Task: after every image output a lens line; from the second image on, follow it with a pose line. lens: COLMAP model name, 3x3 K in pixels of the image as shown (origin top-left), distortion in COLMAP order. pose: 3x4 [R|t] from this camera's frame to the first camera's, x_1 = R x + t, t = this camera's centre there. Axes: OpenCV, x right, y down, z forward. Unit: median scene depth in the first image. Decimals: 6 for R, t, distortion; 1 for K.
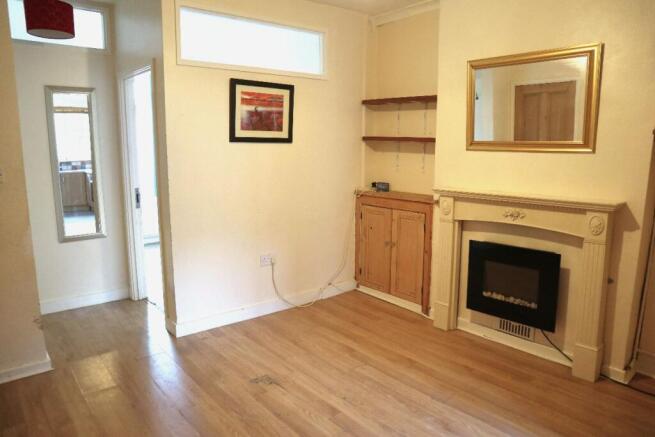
lens RADIAL K [[475.1, 0, 334.0], [0, 475.1, 217.4], [0, 0, 1]] dist [-0.100791, 0.063227]
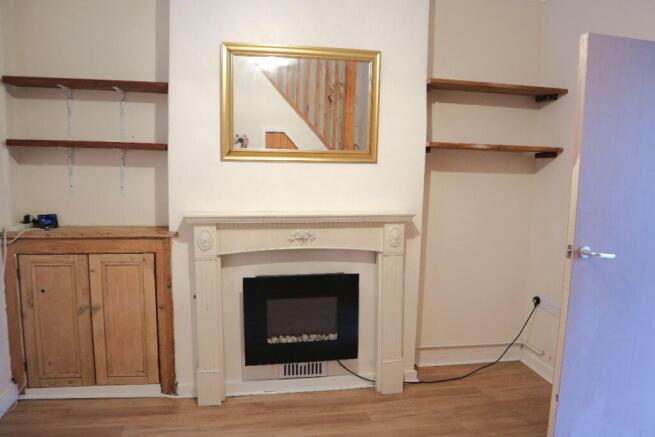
lens RADIAL K [[475.1, 0, 326.5], [0, 475.1, 221.1], [0, 0, 1]] dist [-0.100791, 0.063227]
pose [[0.514834, -0.103693, 0.850996, -0.269090], [0.116743, 0.991891, 0.050234, -0.062987], [-0.849304, 0.073486, 0.522765, 0.451186]]
